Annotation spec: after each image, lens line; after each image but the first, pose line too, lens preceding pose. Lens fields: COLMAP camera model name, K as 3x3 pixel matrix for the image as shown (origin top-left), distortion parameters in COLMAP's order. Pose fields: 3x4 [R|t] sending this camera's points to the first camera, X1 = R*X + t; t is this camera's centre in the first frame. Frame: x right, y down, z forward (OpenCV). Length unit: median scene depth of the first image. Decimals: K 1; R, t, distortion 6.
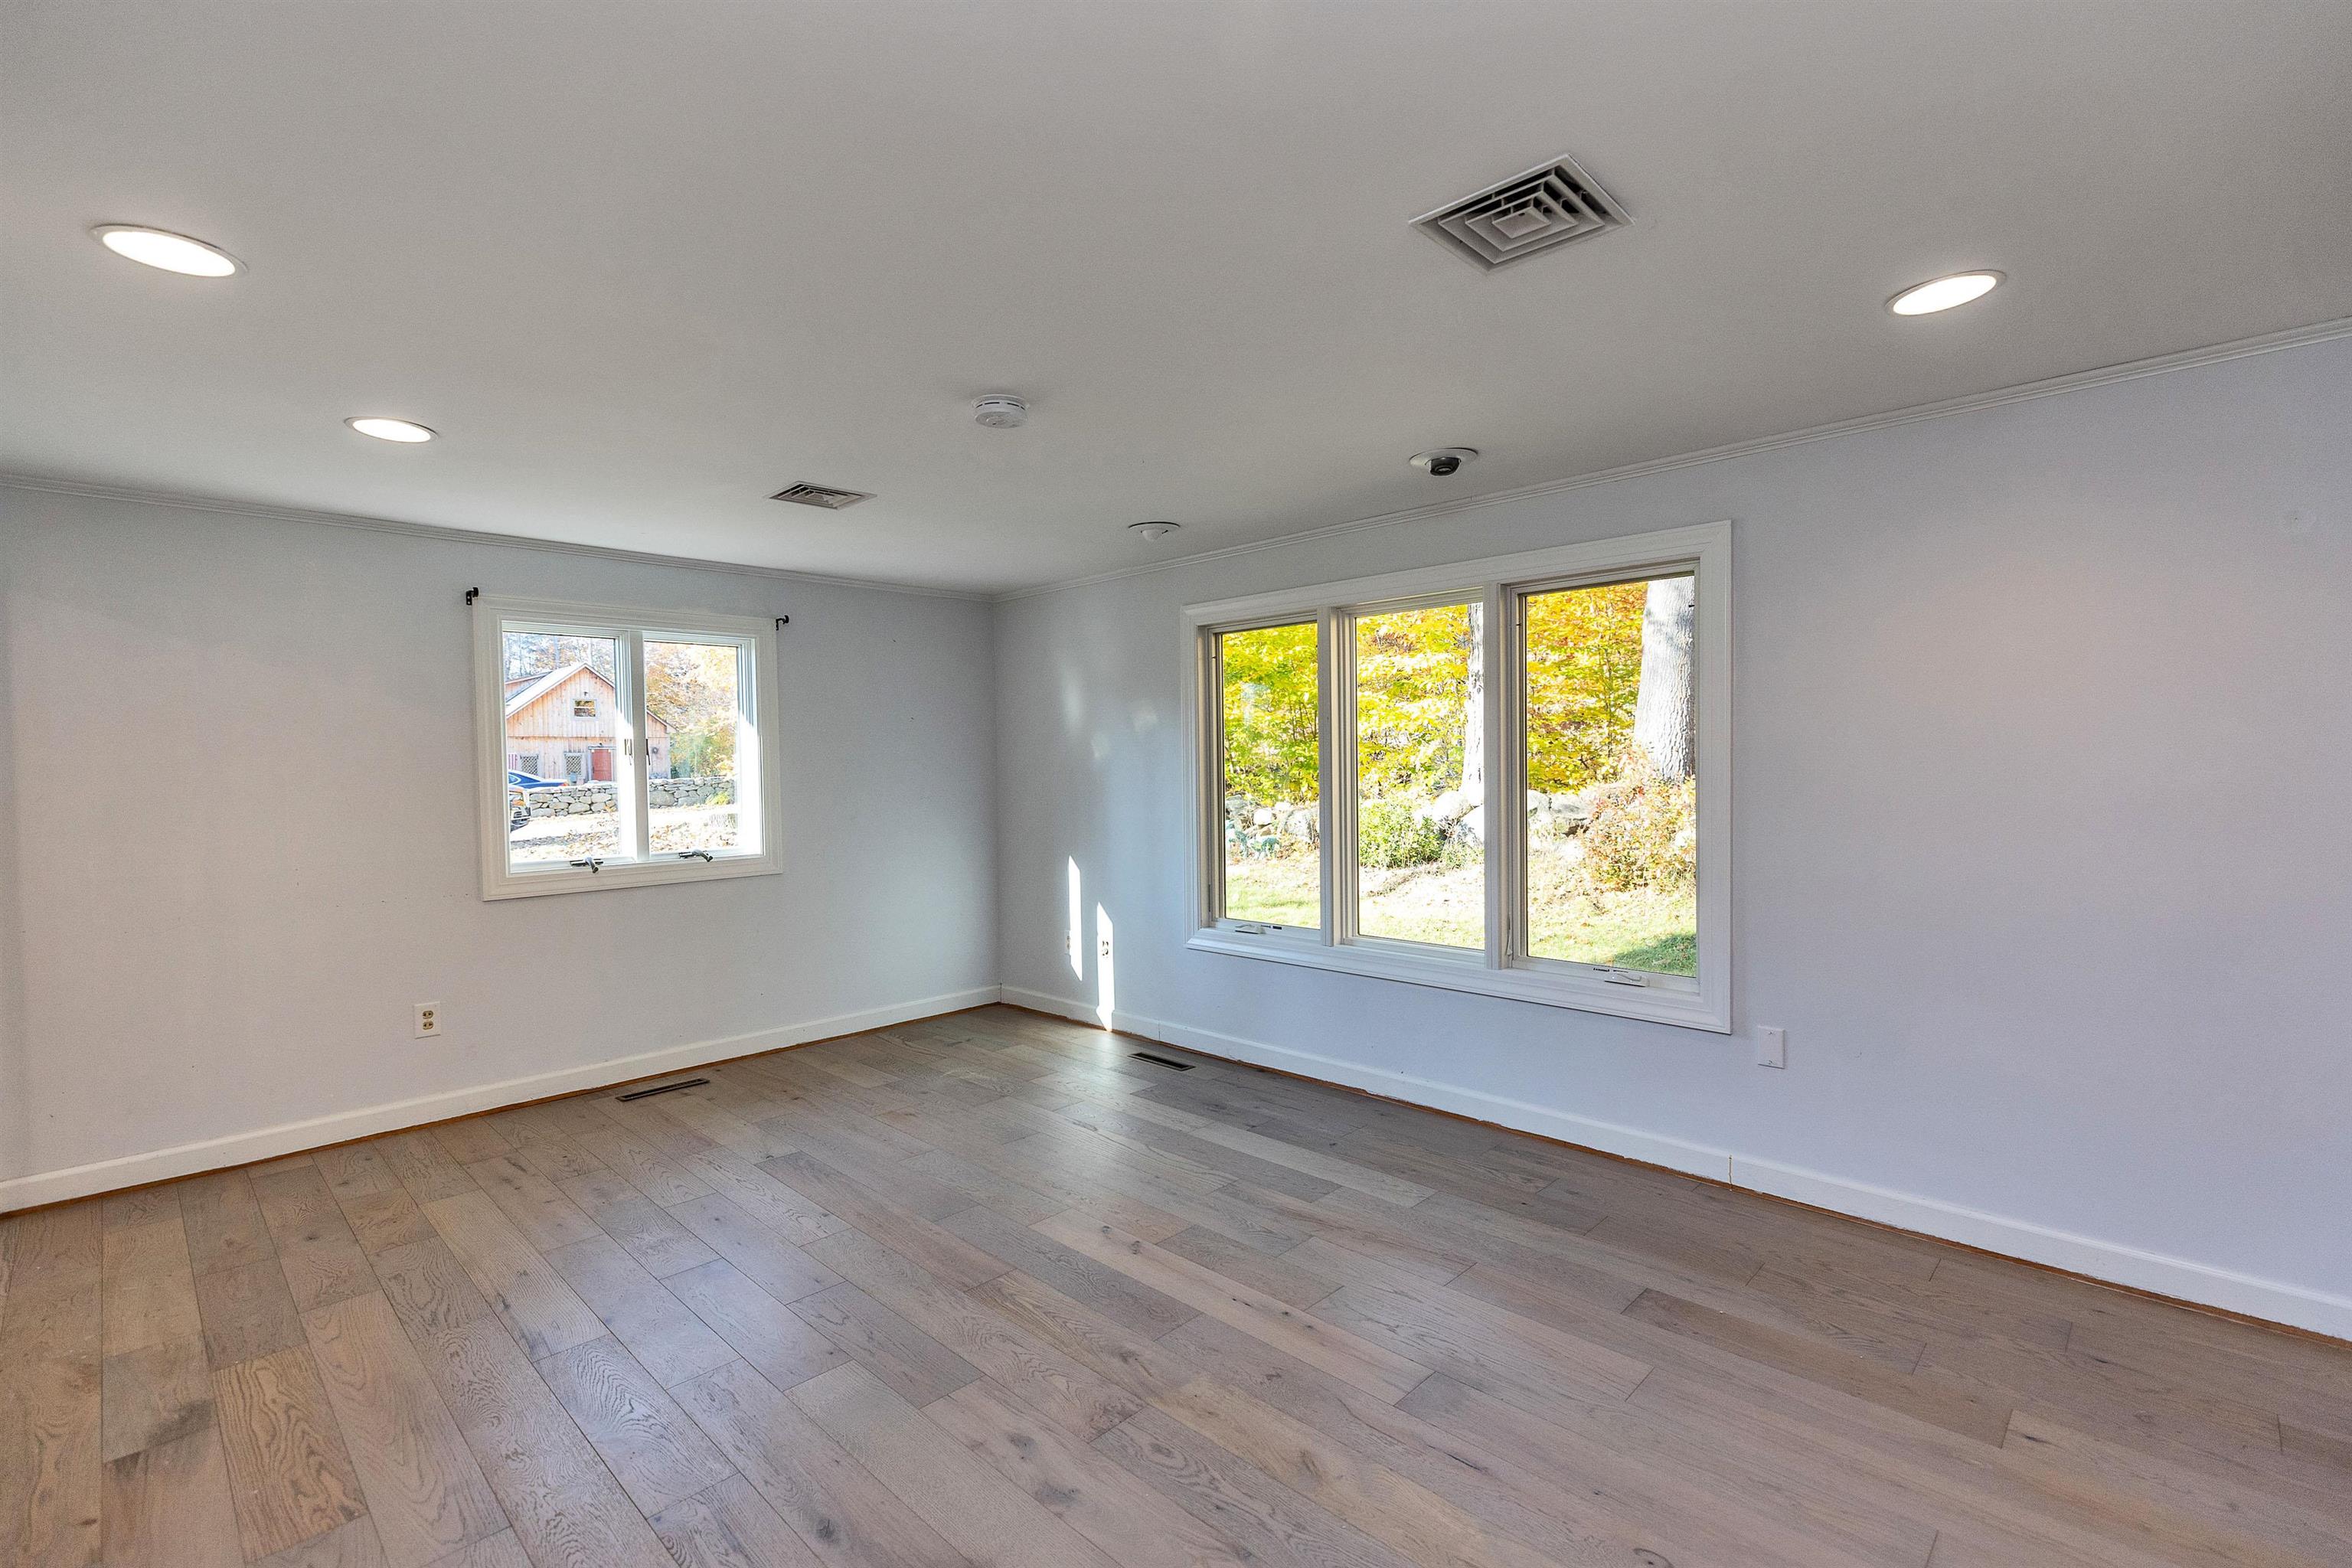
lens RADIAL K [[1052.9, 0, 1164.2], [0, 1052.9, 787.7], [0, 0, 1]] dist [0.004738, 0.000214]
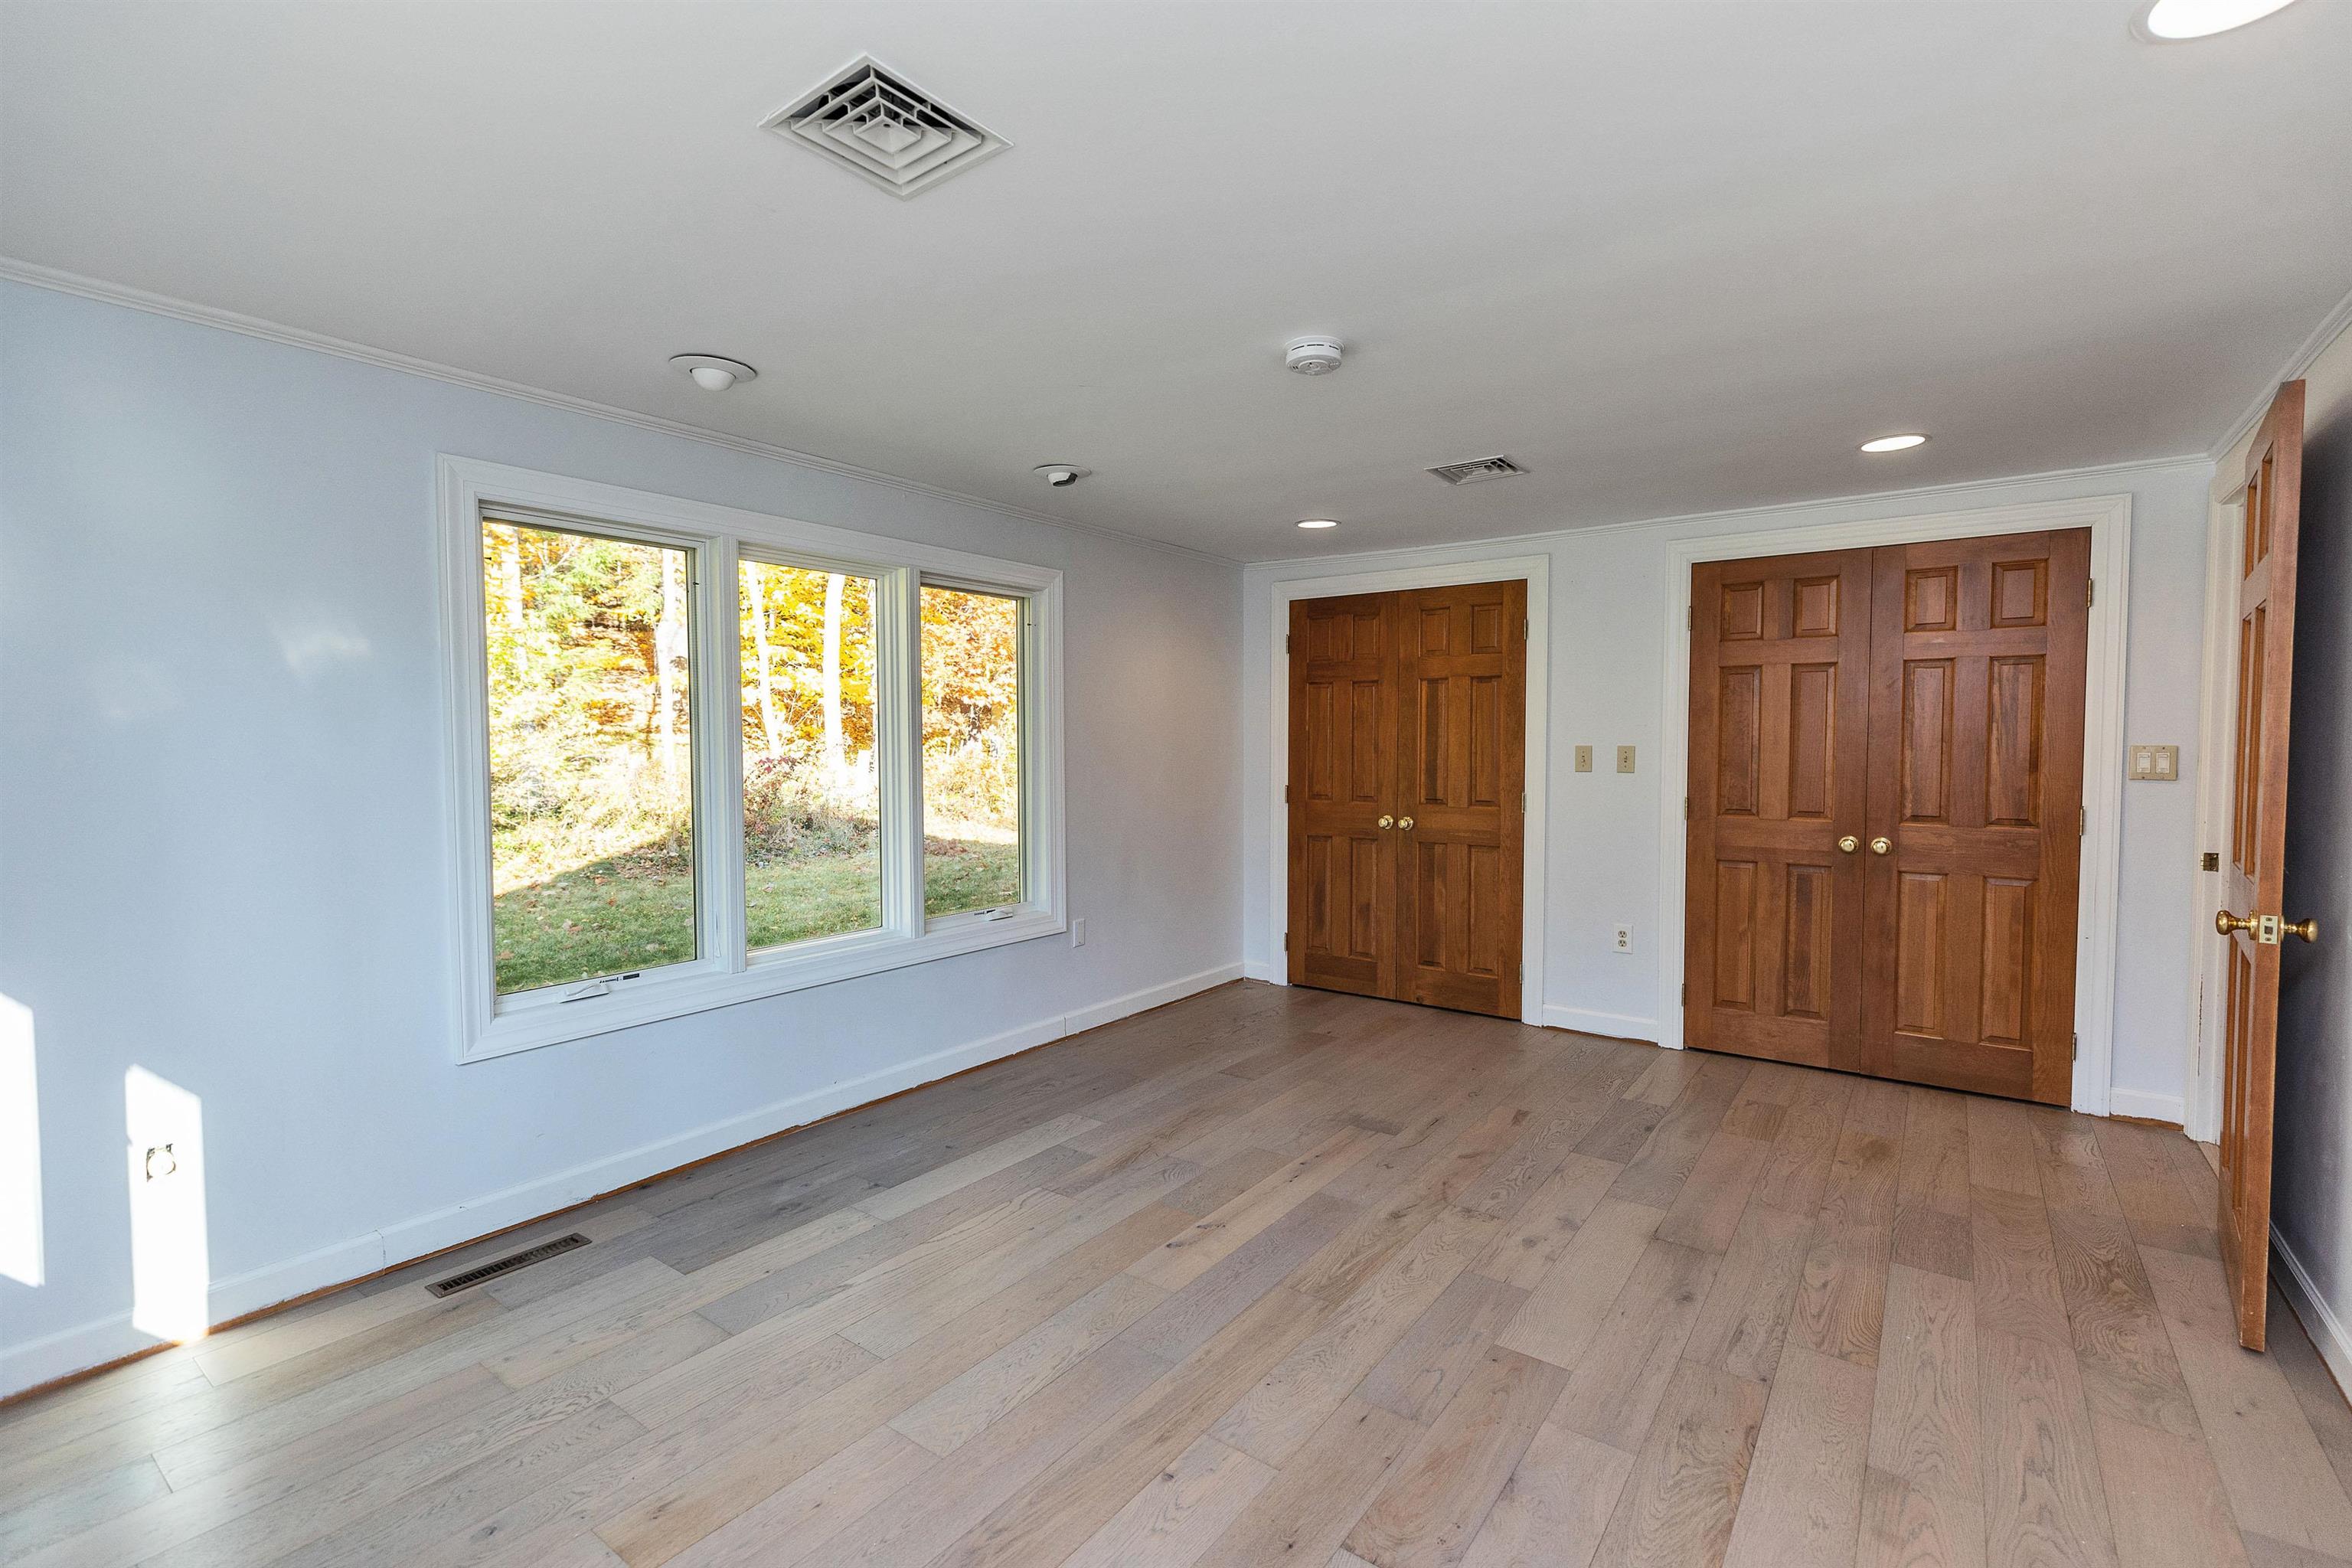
lens RADIAL K [[1048.2, 0, 1174.2], [0, 1048.2, 786.7], [0, 0, 1]] dist [0.001362, 0.000271]
pose [[-0.141188, -0.030864, 0.989502, -0.954742], [0.031201, 0.998879, 0.035608, -0.009915], [-0.989491, 0.035901, -0.140066, 1.128507]]
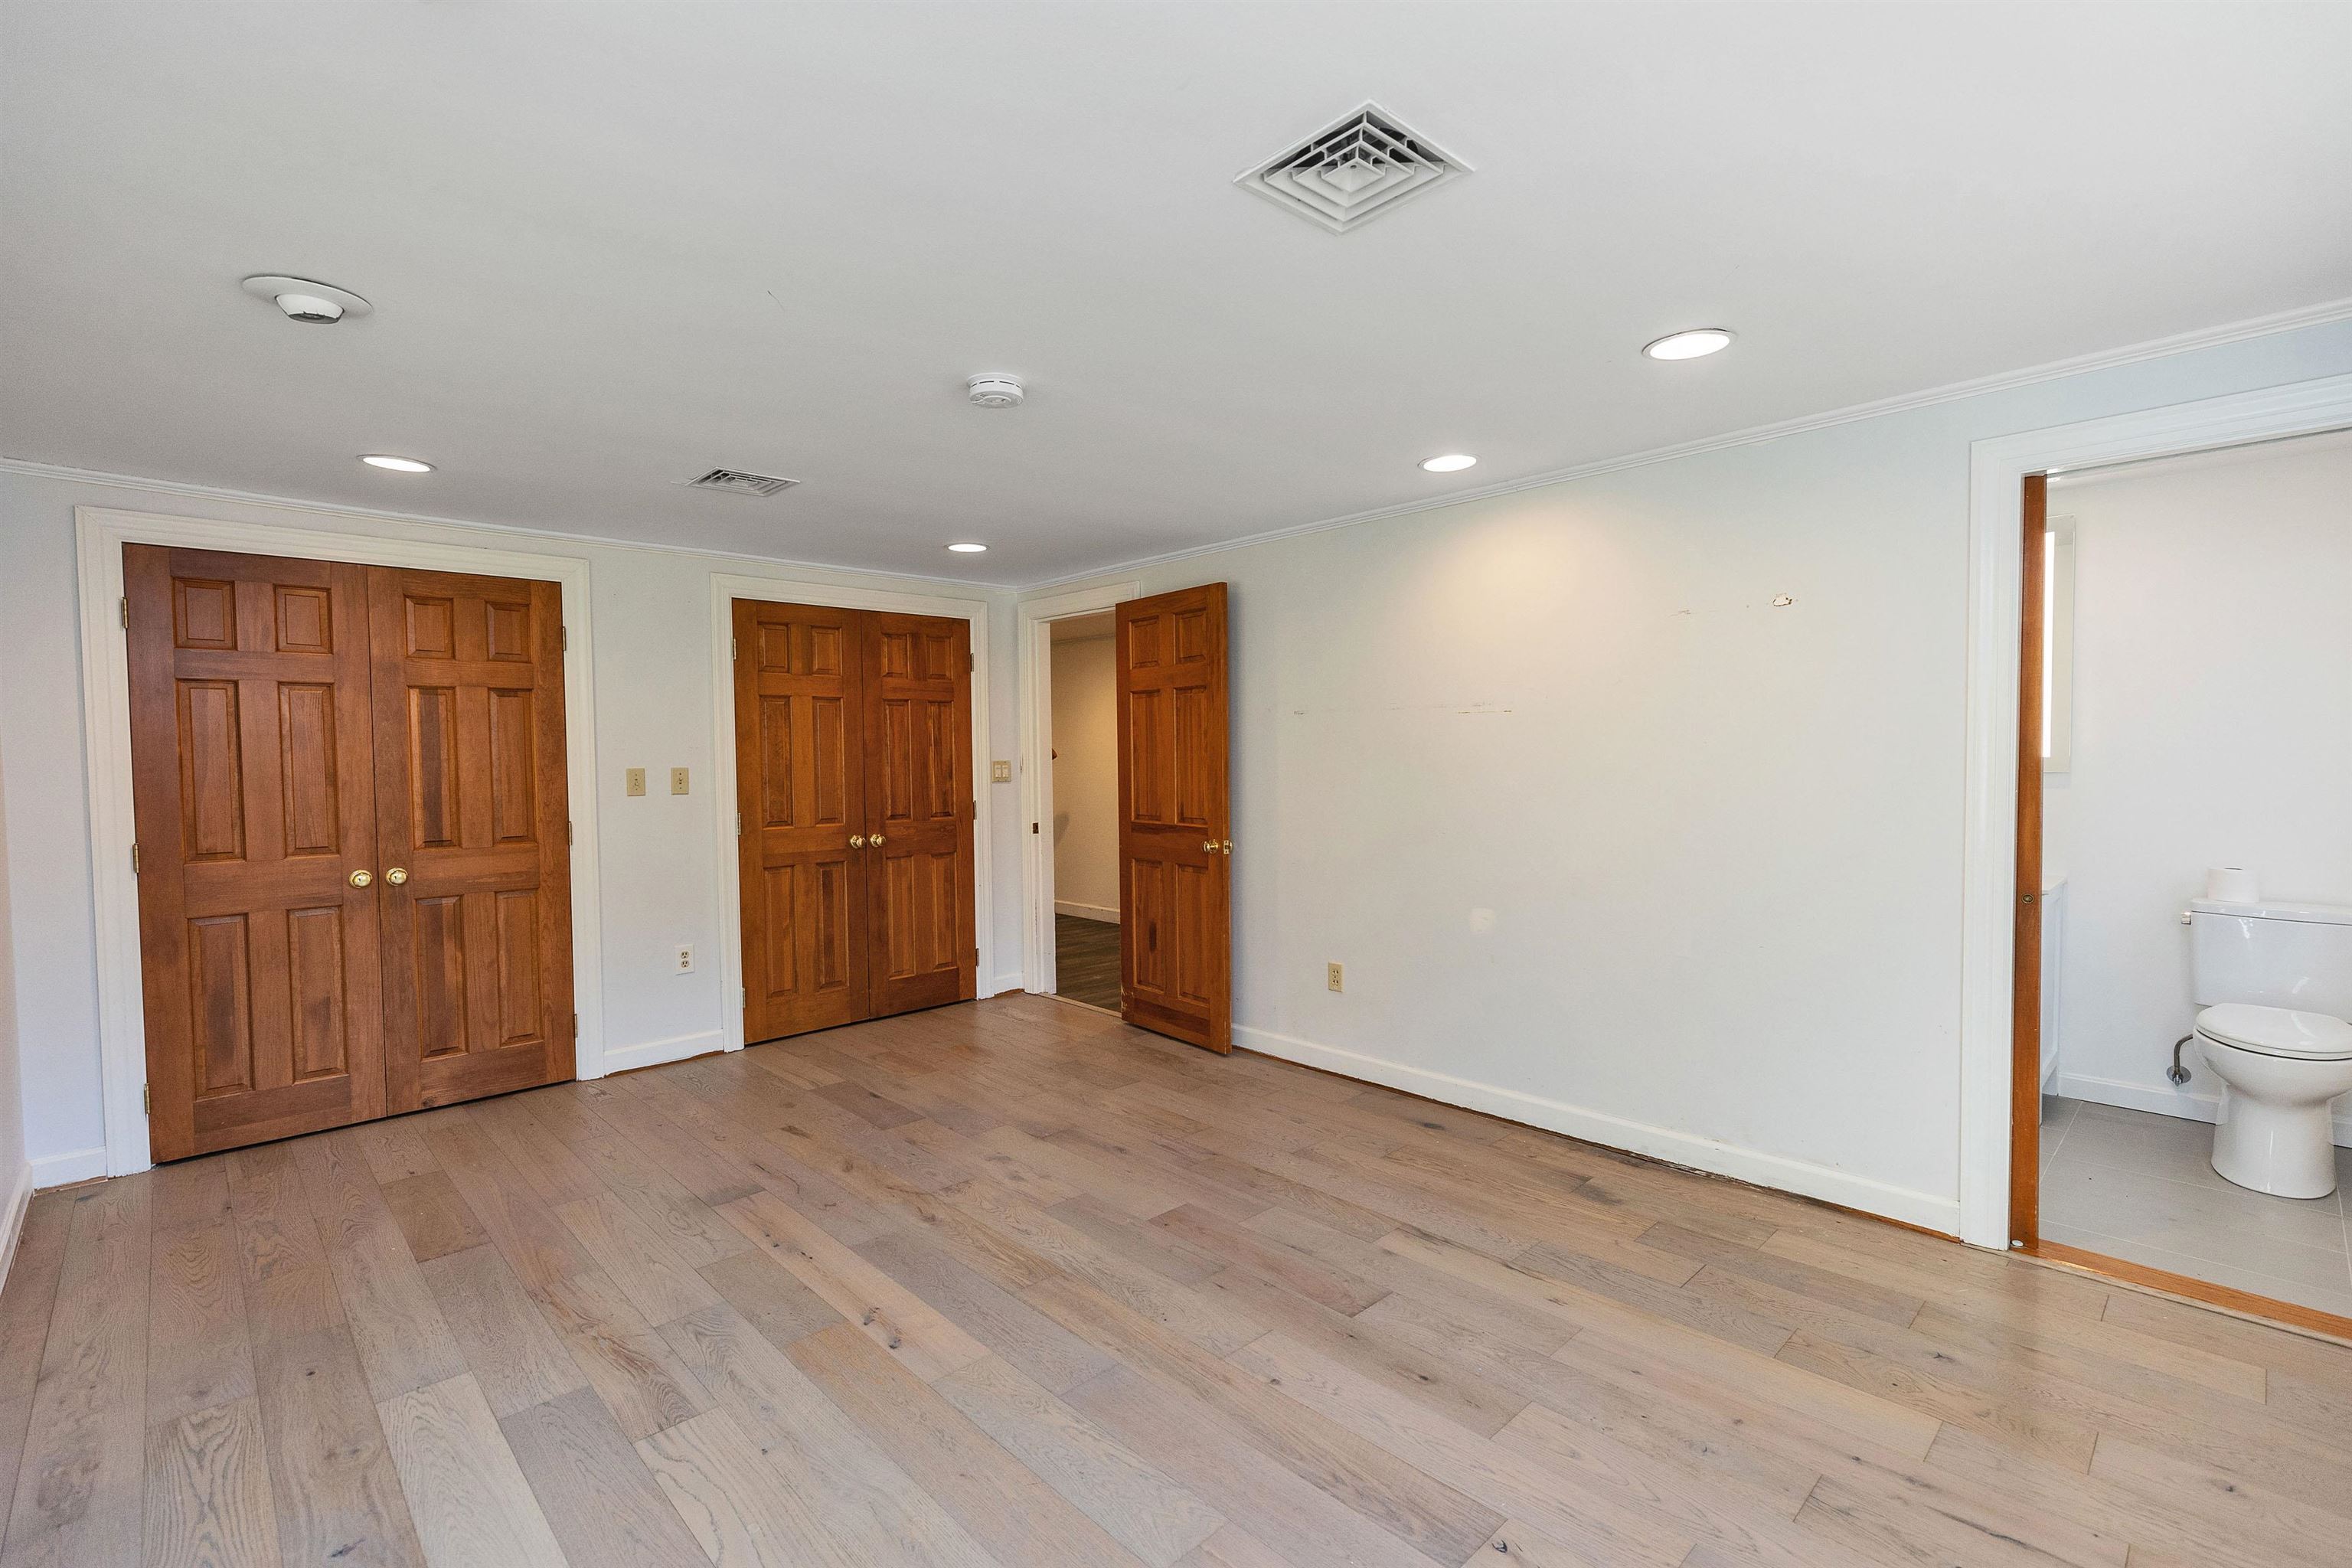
lens RADIAL K [[1052.9, 0, 1164.2], [0, 1052.9, 787.7], [0, 0, 1]] dist [0.004738, 0.000214]
pose [[-0.999074, 0.027104, 0.033425, -0.298386], [0.029091, 0.997747, 0.060451, -0.037780], [-0.031711, 0.061367, -0.997611, 1.779280]]
